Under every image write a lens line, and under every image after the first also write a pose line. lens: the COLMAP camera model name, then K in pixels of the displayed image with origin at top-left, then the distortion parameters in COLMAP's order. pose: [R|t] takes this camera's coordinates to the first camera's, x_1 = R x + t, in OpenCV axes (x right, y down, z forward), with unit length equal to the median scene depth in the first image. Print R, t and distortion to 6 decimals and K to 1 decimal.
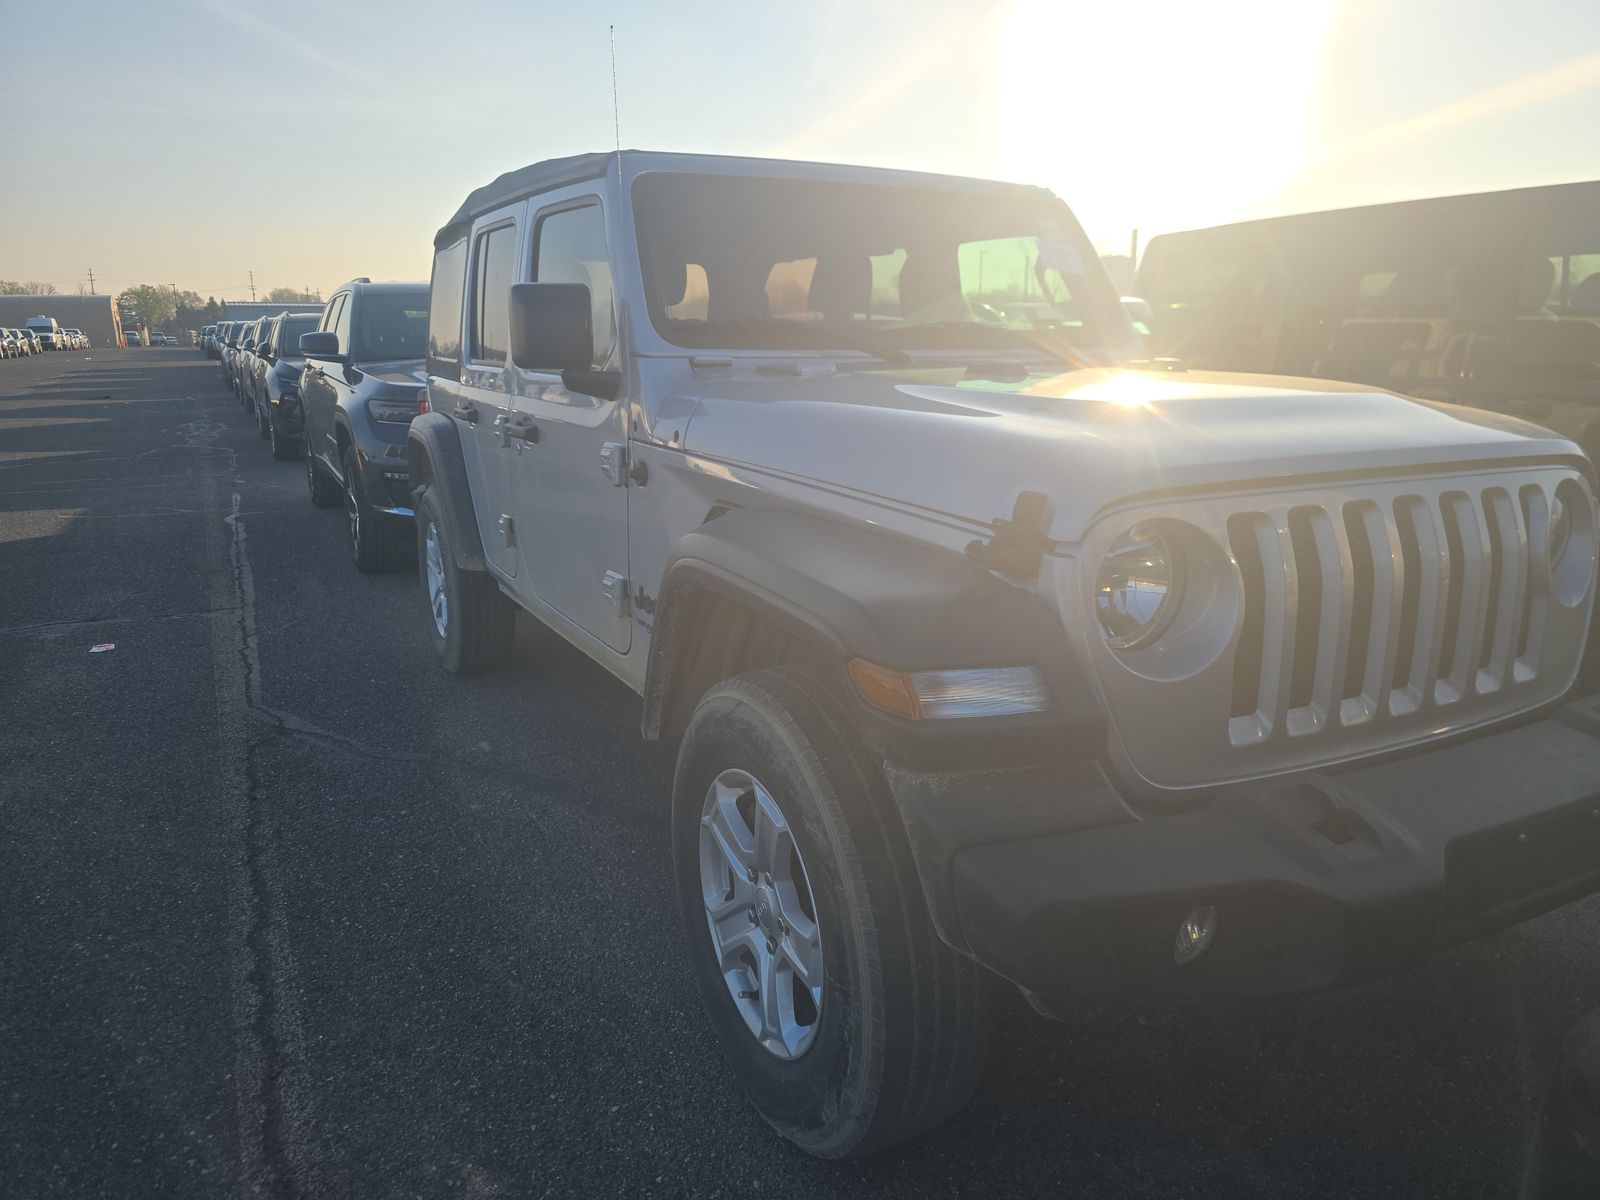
lens RADIAL K [[1129.7, 0, 807.8], [0, 1129.7, 599.3], [0, 0, 1]] dist [0.062004, -0.057779]
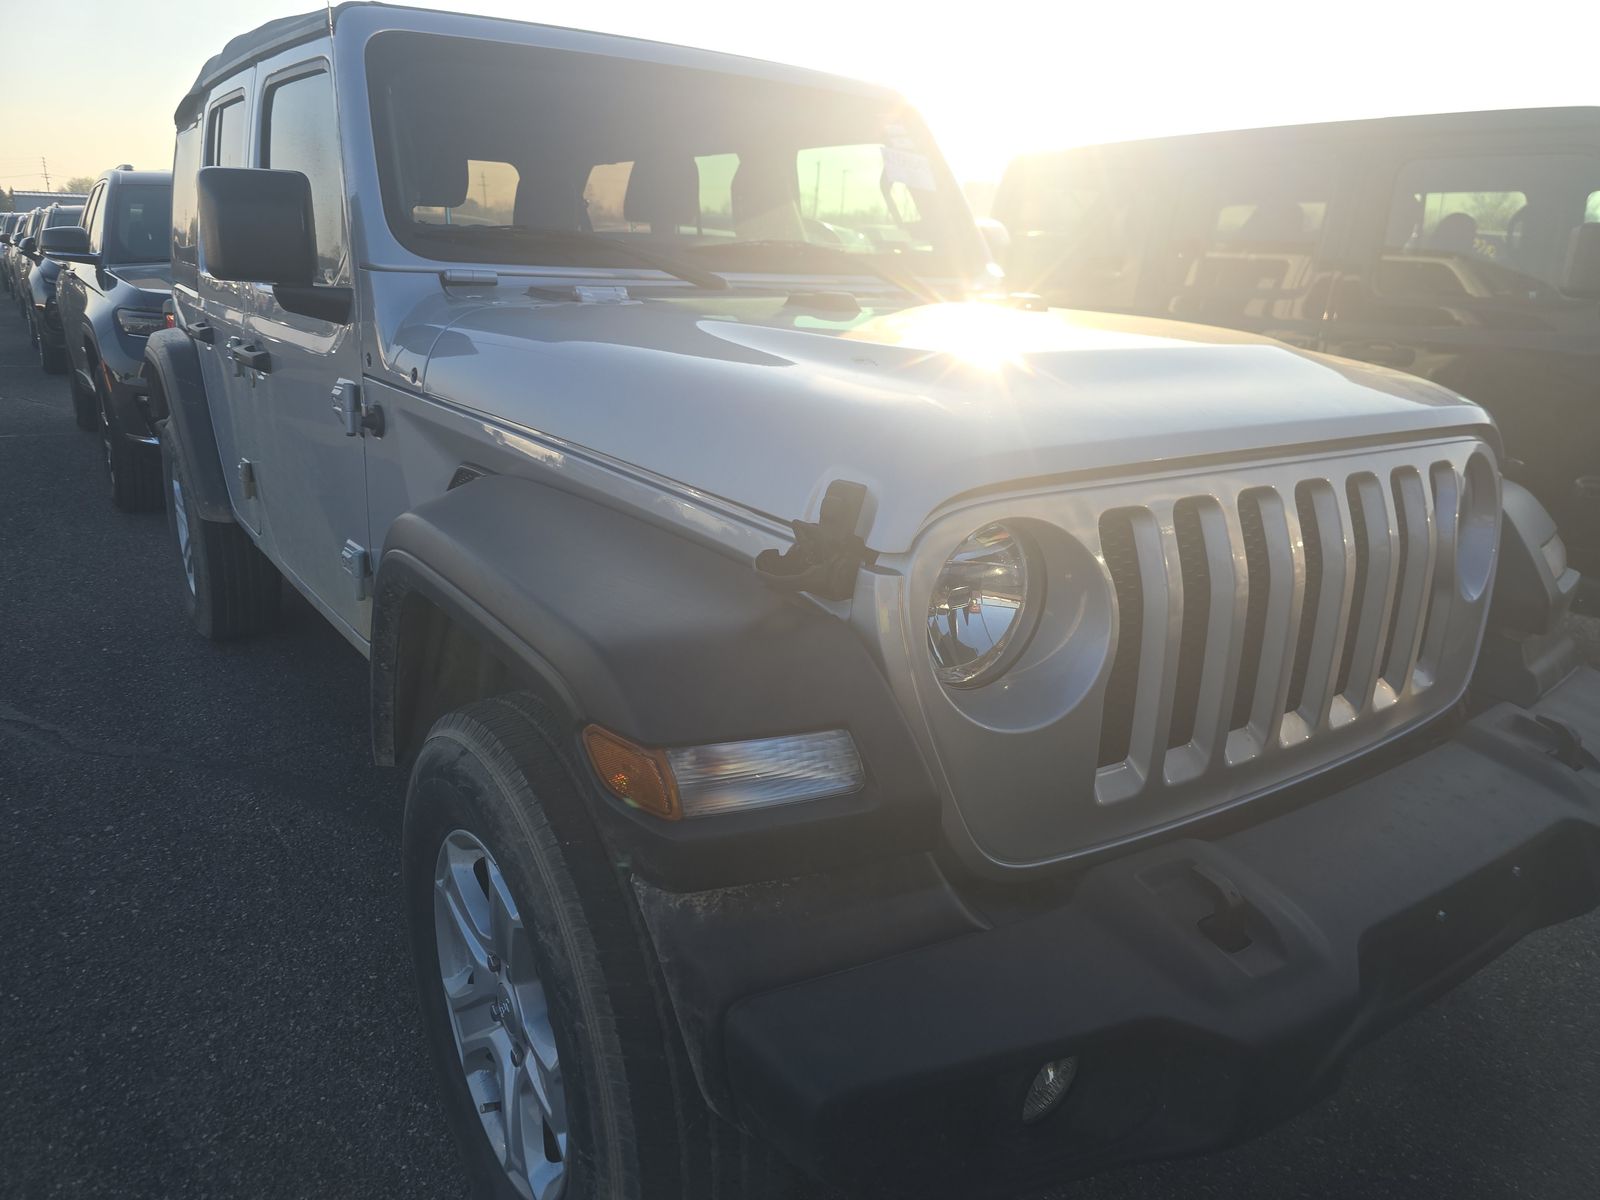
lens RADIAL K [[1129.7, 0, 802.6], [0, 1129.7, 609.7], [0, 0, 1]] dist [0.062004, -0.057779]
pose [[0.992795, -0.004015, 0.119762, 0.056949], [-0.004987, 0.997188, 0.074768, -0.046149], [-0.119726, -0.074827, 0.989983, 0.191753]]
